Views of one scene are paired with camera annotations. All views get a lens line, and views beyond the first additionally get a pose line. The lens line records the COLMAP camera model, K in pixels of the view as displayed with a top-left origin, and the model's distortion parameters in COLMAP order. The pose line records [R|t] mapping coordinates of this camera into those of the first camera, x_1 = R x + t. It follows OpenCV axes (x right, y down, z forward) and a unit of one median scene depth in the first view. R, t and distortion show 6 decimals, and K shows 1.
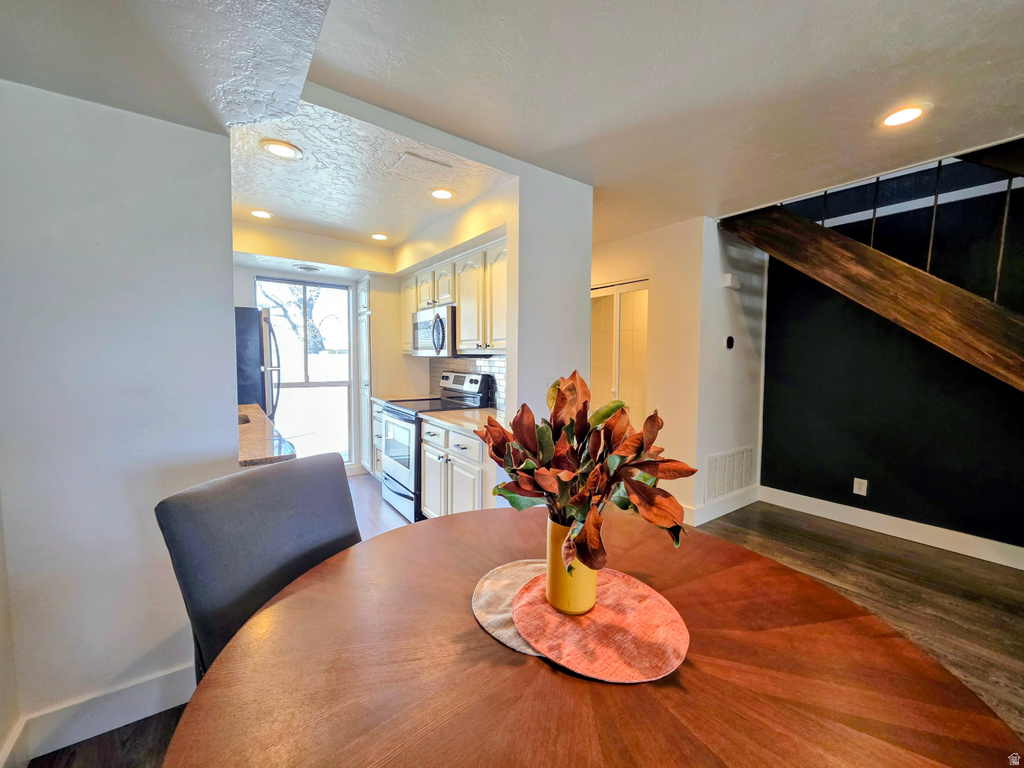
lens RADIAL K [[408.3, 0, 511.6], [0, 408.3, 383.1], [0, 0, 1]] dist [0.004708, -0.001111]
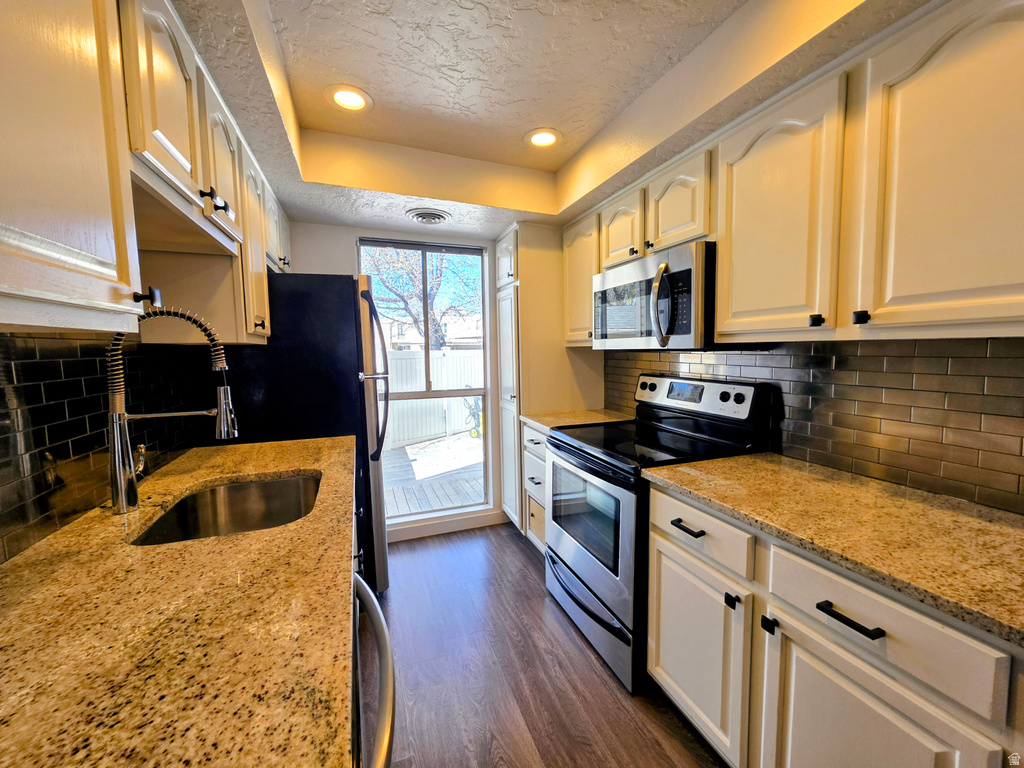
lens RADIAL K [[408.3, 0, 510.9], [0, 408.3, 383.4], [0, 0, 1]] dist [0.004708, -0.001111]
pose [[0.964993, -0.003676, -0.262248, -0.207089], [0.008489, 0.999816, 0.017224, -0.029745], [0.262136, -0.018848, 0.964847, 0.414452]]
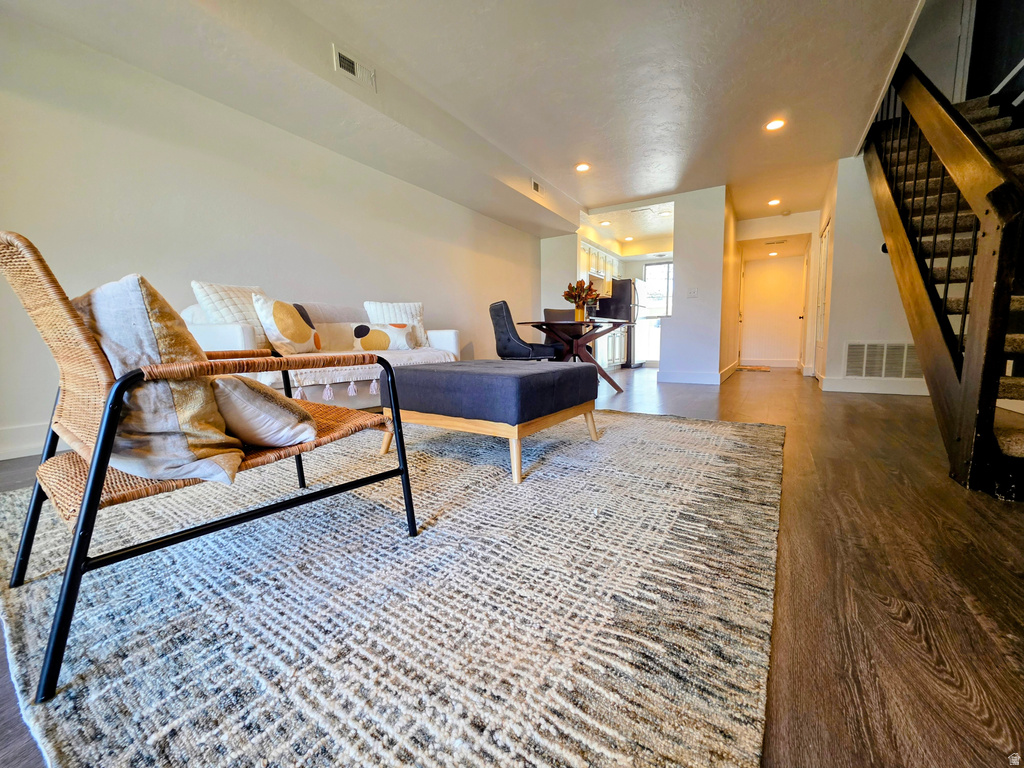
lens RADIAL K [[408.3, 0, 512.8], [0, 408.3, 382.1], [0, 0, 1]] dist [0.004708, -0.001111]
pose [[0.369427, 0.079441, -0.925858, 1.152184], [-0.047635, 0.996648, 0.066508, 0.240670], [0.928038, 0.019534, 0.371973, -0.413423]]
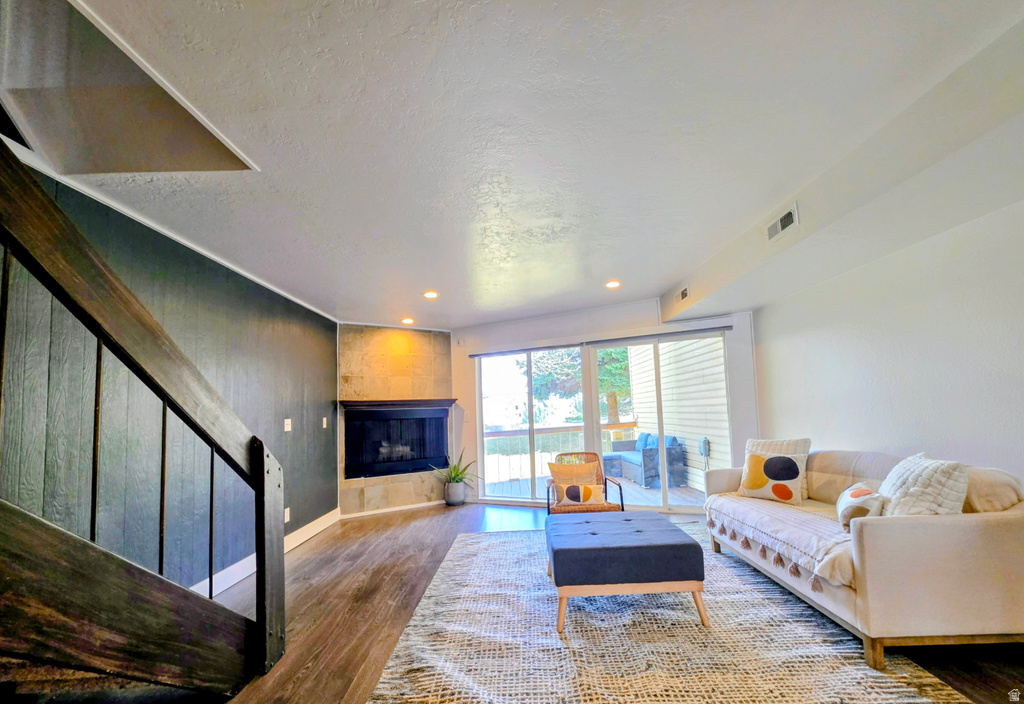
lens RADIAL K [[421.4, 0, 513.4], [0, 421.4, 382.0], [0, 0, 1]] dist [-0.000387, 0.000539]
pose [[-0.814559, 0.065592, 0.576361, 0.338742], [0.072277, 0.997320, -0.011351, 0.010062], [-0.575561, 0.032412, -0.817116, 0.436466]]
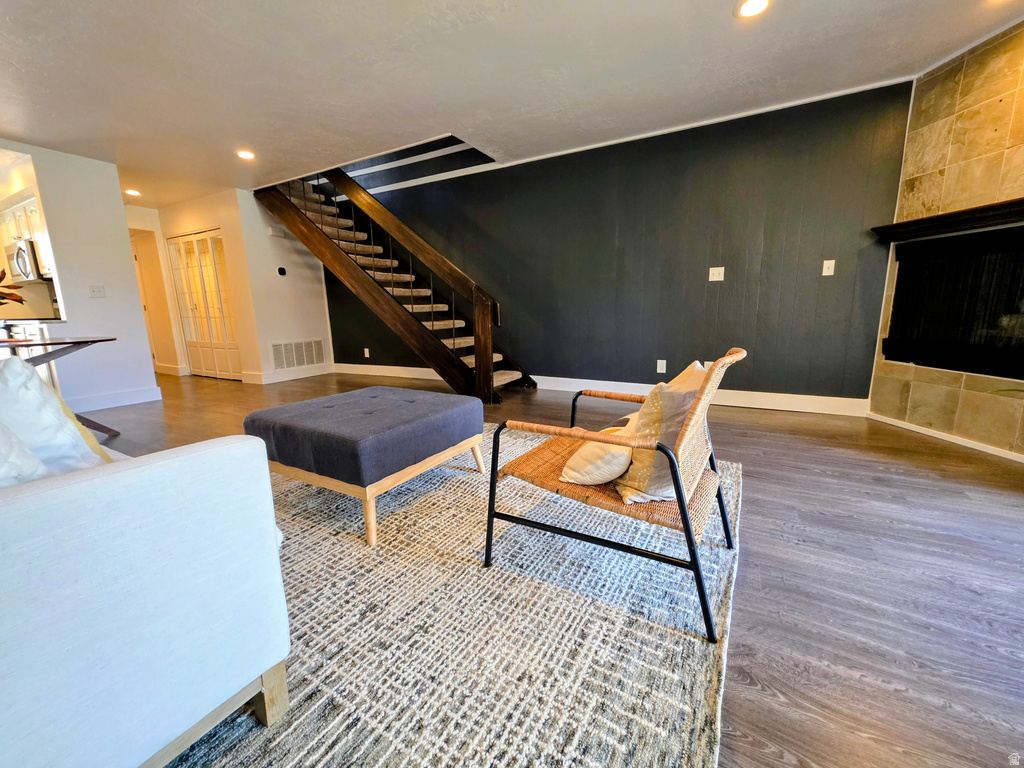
lens RADIAL K [[408.3, 0, 513.5], [0, 408.3, 381.2], [0, 0, 1]] dist [0.004708, -0.001111]
pose [[0.901321, -0.104823, 0.420278, 0.573574], [0.059475, 0.991036, 0.119629, 0.172717], [-0.429050, -0.082828, 0.899475, -0.792991]]
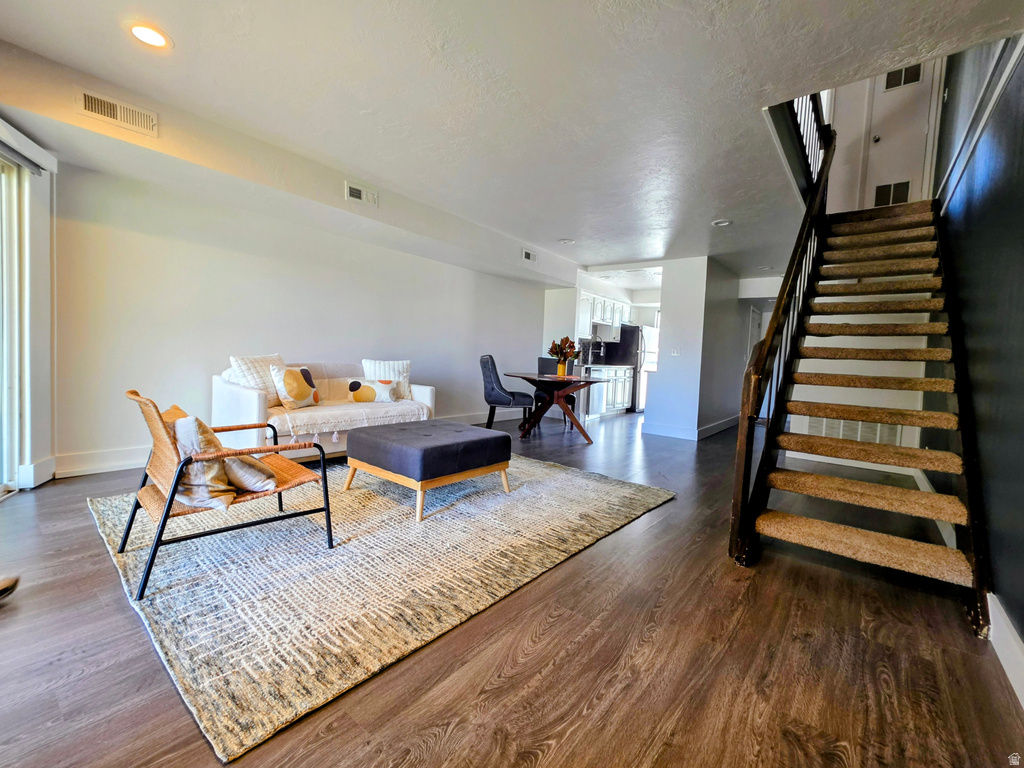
lens RADIAL K [[439.4, 0, 514.8], [0, 439.4, 379.8], [0, 0, 1]] dist [0.007046, -0.001168]
pose [[0.268747, 0.050164, -0.961904, 1.442905], [-0.106825, 0.994035, 0.021994, 0.128450], [0.957269, 0.096845, 0.272503, -0.313026]]
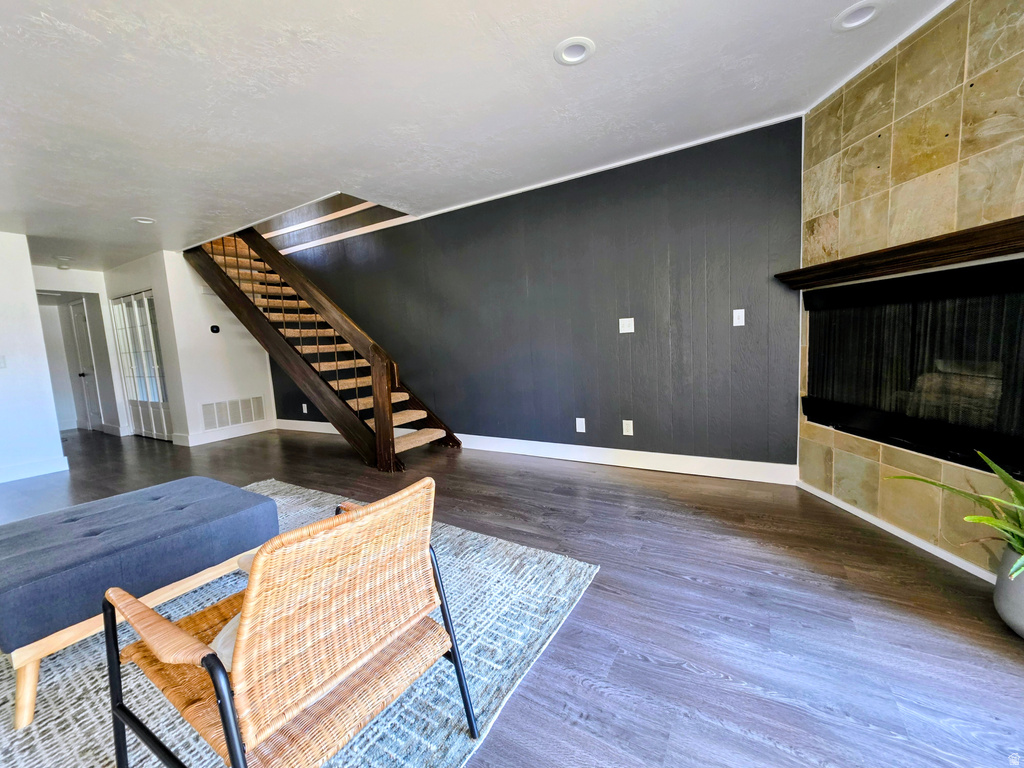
lens RADIAL K [[408.3, 0, 513.5], [0, 408.3, 380.3], [0, 0, 1]] dist [0.004708, -0.001111]
pose [[0.913498, -0.097758, 0.394924, 0.854960], [0.090514, 0.995208, 0.036982, 0.129210], [-0.396647, 0.001963, 0.917969, -0.822533]]
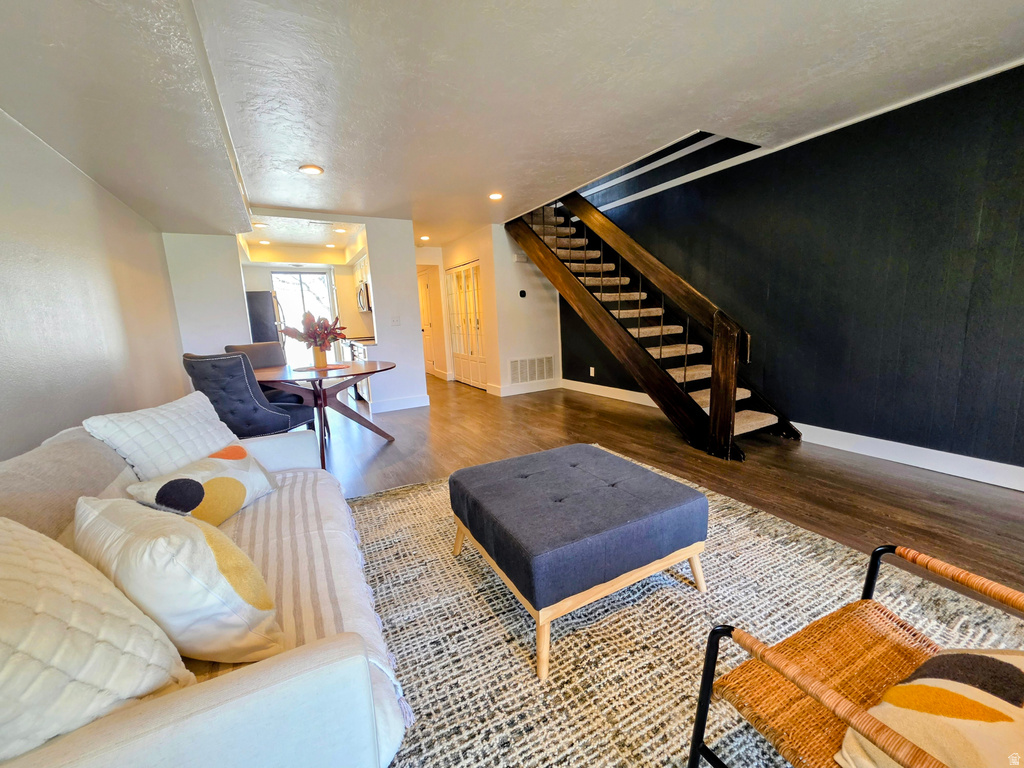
lens RADIAL K [[408.3, 0, 513.2], [0, 408.3, 381.1], [0, 0, 1]] dist [0.004708, -0.001111]
pose [[0.991868, -0.035790, -0.122135, 0.628210], [0.047423, 0.994469, 0.093711, 0.095466], [0.118105, -0.098741, 0.988080, -0.690703]]
